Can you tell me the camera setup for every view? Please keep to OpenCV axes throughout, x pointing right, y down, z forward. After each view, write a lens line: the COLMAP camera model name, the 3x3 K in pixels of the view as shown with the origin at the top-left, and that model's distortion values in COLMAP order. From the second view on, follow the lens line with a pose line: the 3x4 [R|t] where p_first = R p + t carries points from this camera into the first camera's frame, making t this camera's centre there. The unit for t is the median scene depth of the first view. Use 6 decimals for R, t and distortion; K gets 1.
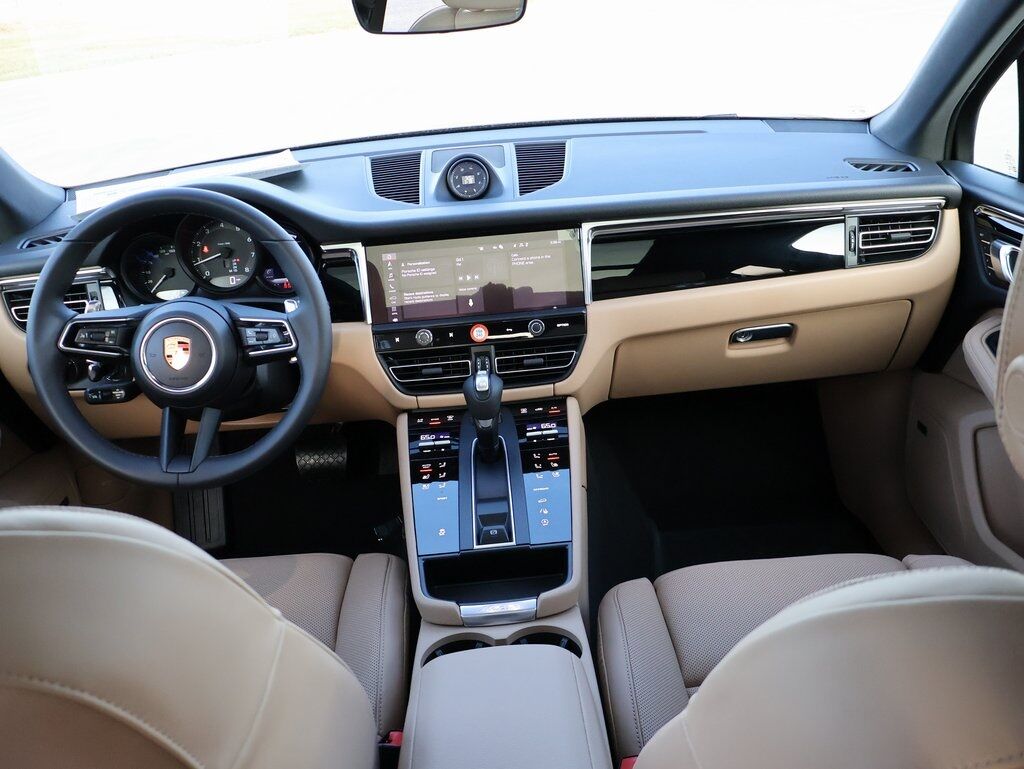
lens RADIAL K [[958.4, 0, 520.5], [0, 958.4, 384.6], [0, 0, 1]] dist [-0.026631, 0.000000]
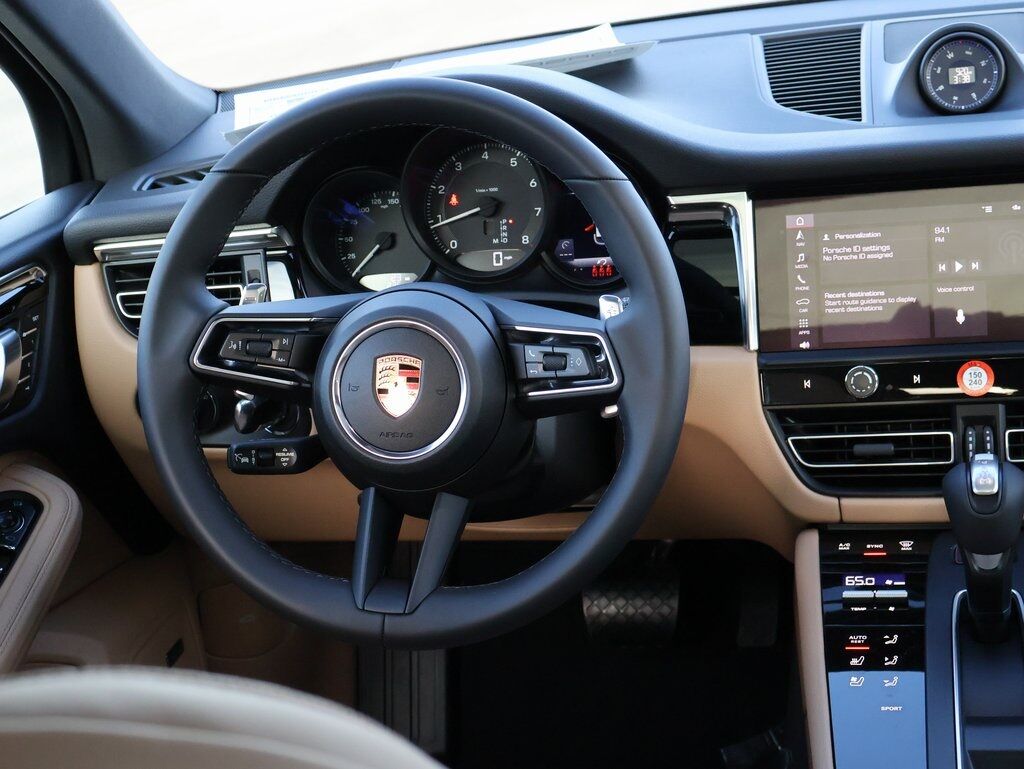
lens RADIAL K [[1720.2, 0, 507.2], [0, 1720.2, 376.2], [0, 0, 1]] dist [-0.079041, 0.000000]
pose [[0.964946, 0.046686, -0.258263, -0.047706], [-0.062148, 0.996710, -0.052031, 0.006247], [0.254984, 0.066258, 0.964673, 0.083946]]
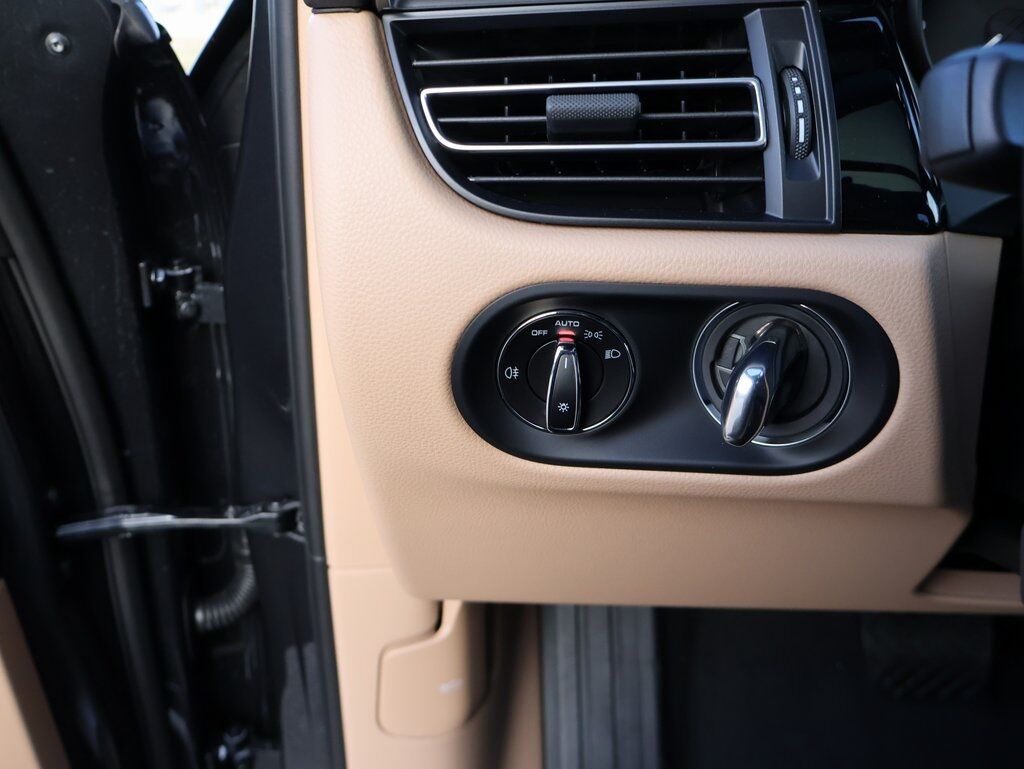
lens RADIAL K [[958.4, 0, 517.8], [0, 958.4, 381.7], [0, 0, 1]] dist [-0.026631, 0.000000]
pose [[0.994600, 0.083230, -0.062000, -0.492640], [-0.086584, 0.994805, -0.053533, -0.000936], [0.057222, 0.058612, 0.996639, 0.778808]]
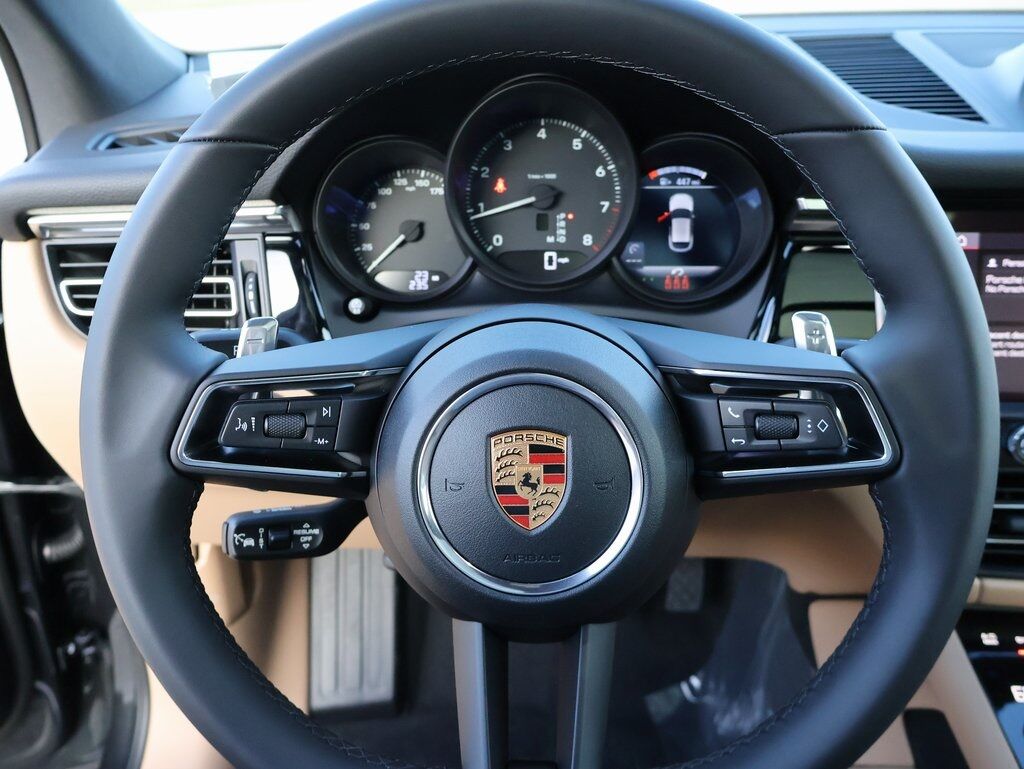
lens RADIAL K [[958.4, 0, 507.5], [0, 958.4, 386.4], [0, 0, 1]] dist [-0.026631, 0.000000]
pose [[0.992994, 0.096991, -0.067503, -0.298604], [-0.095534, 0.995125, 0.024492, -0.062634], [0.069549, -0.017872, 0.997418, 0.578532]]
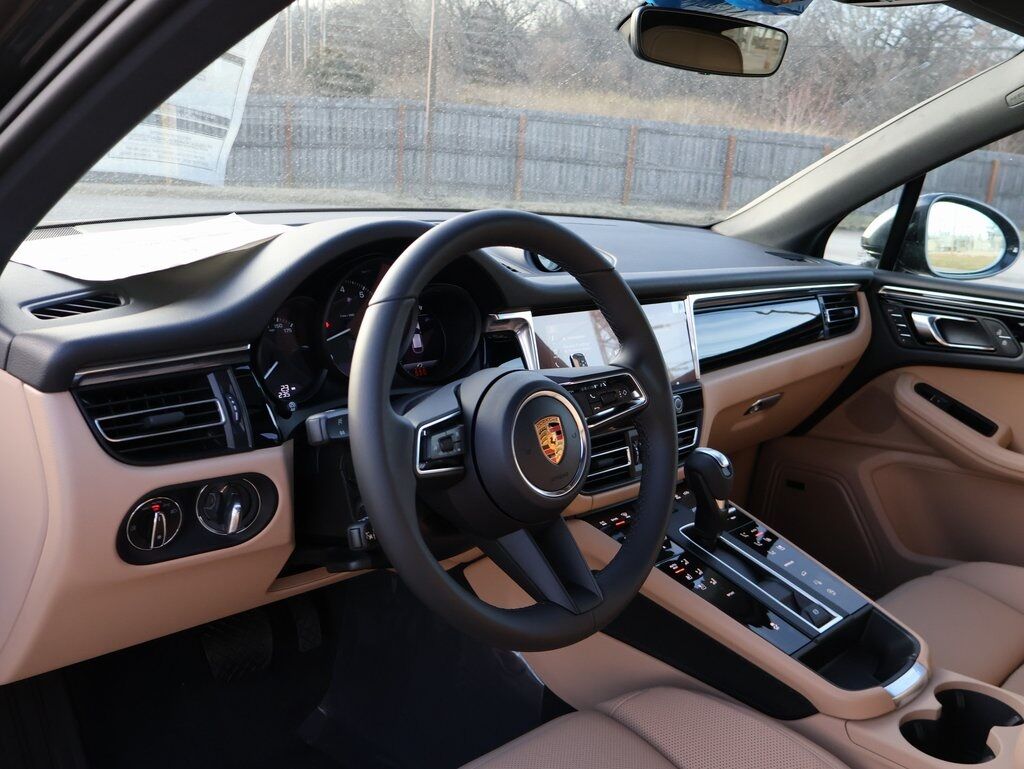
lens RADIAL K [[958.4, 0, 505.3], [0, 958.4, 380.1], [0, 0, 1]] dist [-0.026631, 0.000000]
pose [[0.722186, -0.036838, 0.690717, -0.741451], [0.161019, 0.980101, -0.116083, -0.000957], [-0.672696, 0.195052, 0.713747, 0.447562]]
